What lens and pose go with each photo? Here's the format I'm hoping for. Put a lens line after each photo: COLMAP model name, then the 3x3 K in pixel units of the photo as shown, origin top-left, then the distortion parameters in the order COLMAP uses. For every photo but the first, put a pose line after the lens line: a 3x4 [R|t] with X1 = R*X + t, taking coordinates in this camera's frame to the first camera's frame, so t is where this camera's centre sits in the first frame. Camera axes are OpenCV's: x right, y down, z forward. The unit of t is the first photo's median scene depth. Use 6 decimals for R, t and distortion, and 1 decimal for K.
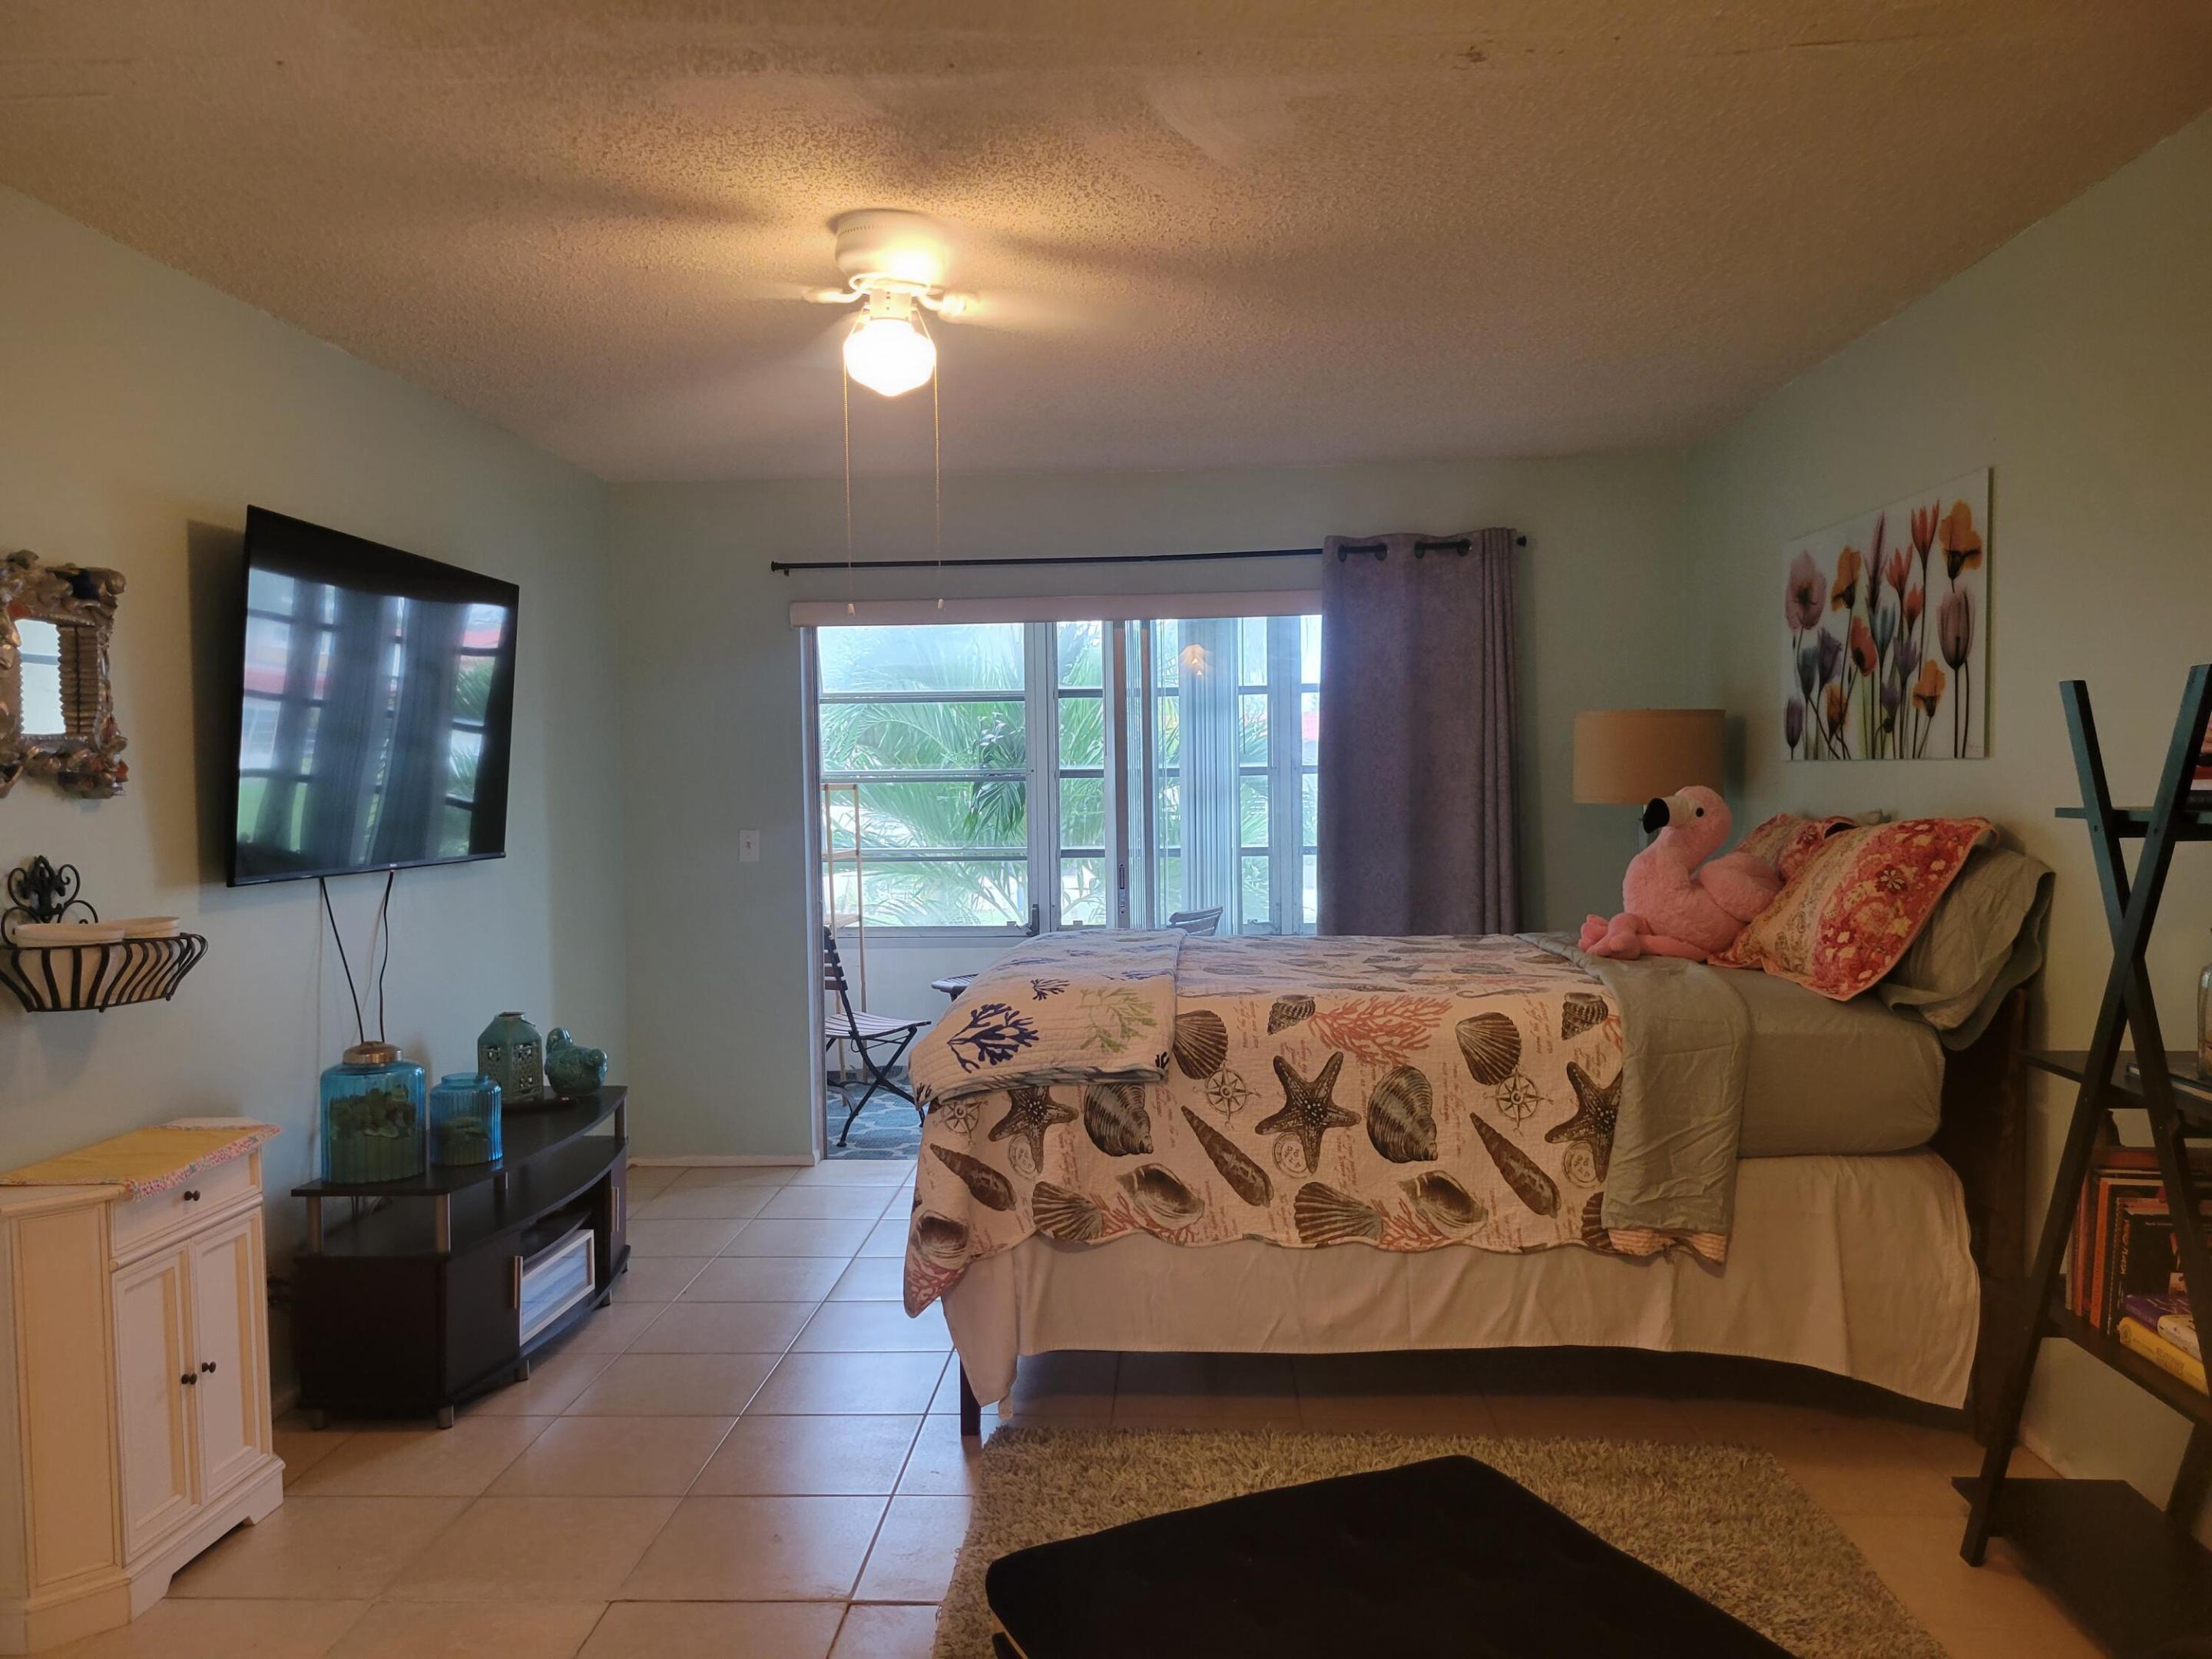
lens RADIAL K [[1669.0, 0, 1108.6], [0, 1669.0, 818.7], [0, 0, 1]] dist [0.043372, -0.044662]
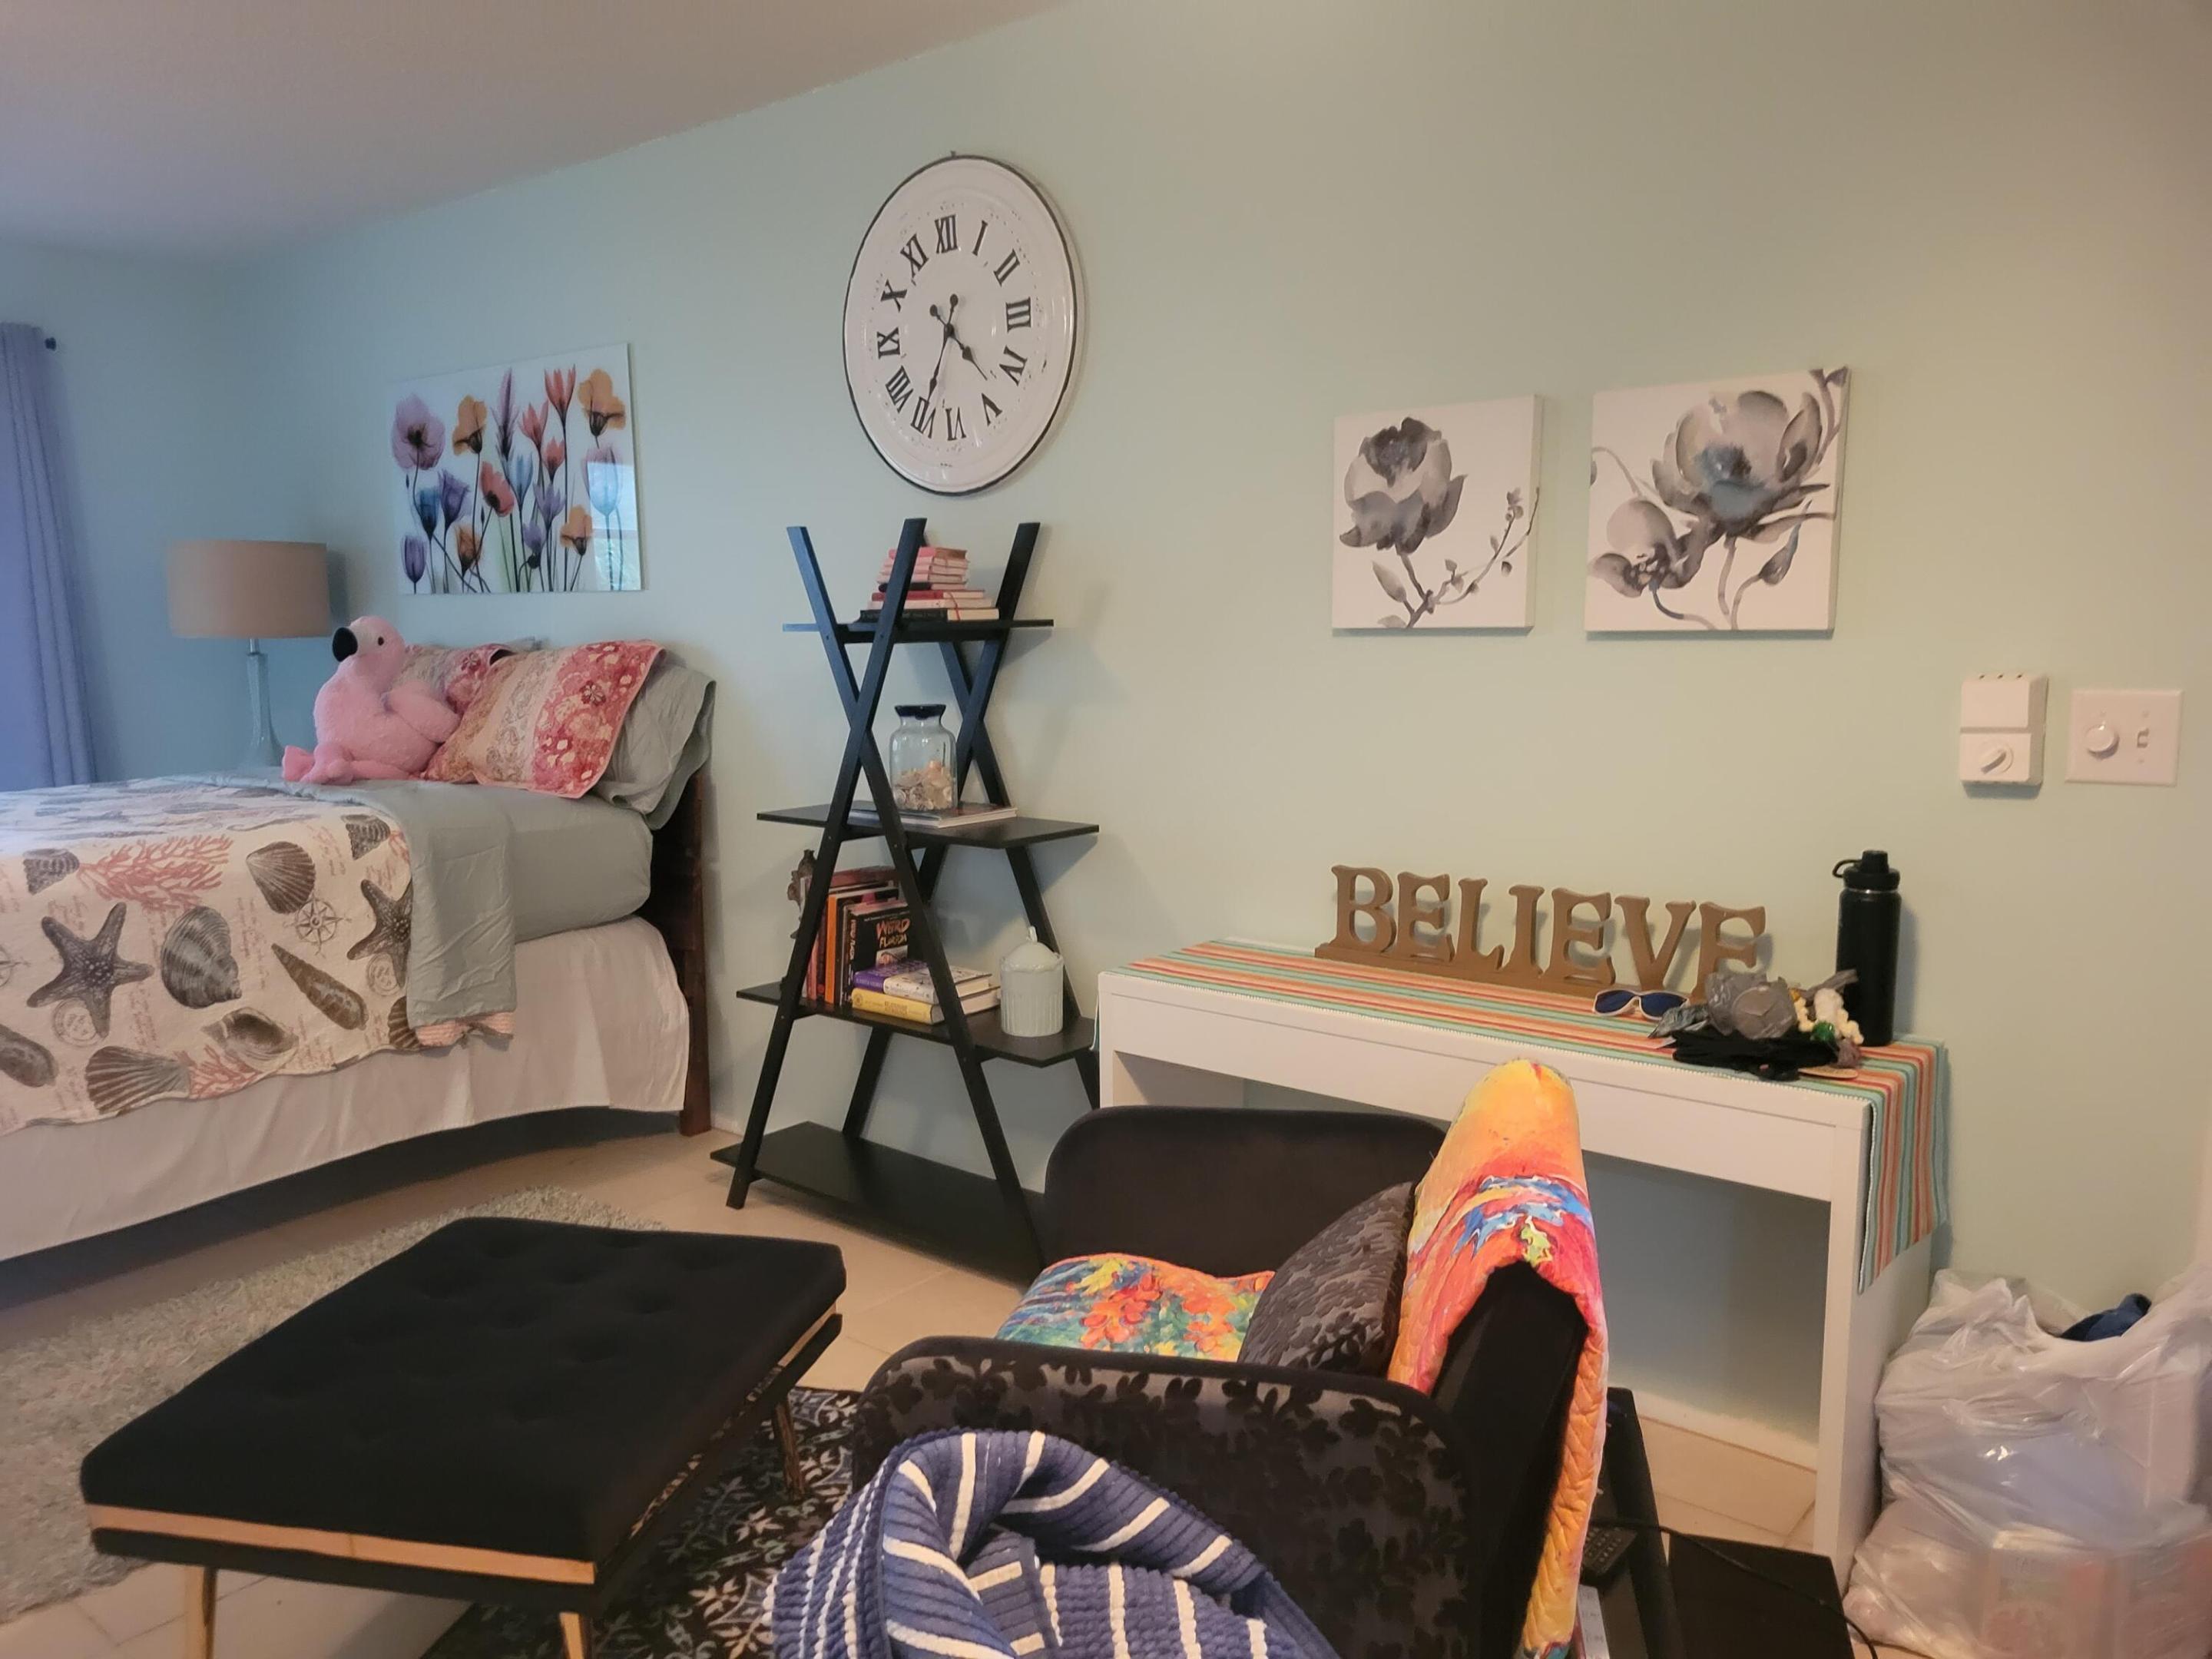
lens RADIAL K [[1669.0, 0, 1105.9], [0, 1669.0, 847.7], [0, 0, 1]] dist [0.043372, -0.044662]
pose [[0.568463, -0.111085, 0.815175, -0.305203], [0.027322, 0.992845, 0.116243, 0.017223], [-0.822255, -0.043808, 0.567431, 0.034220]]
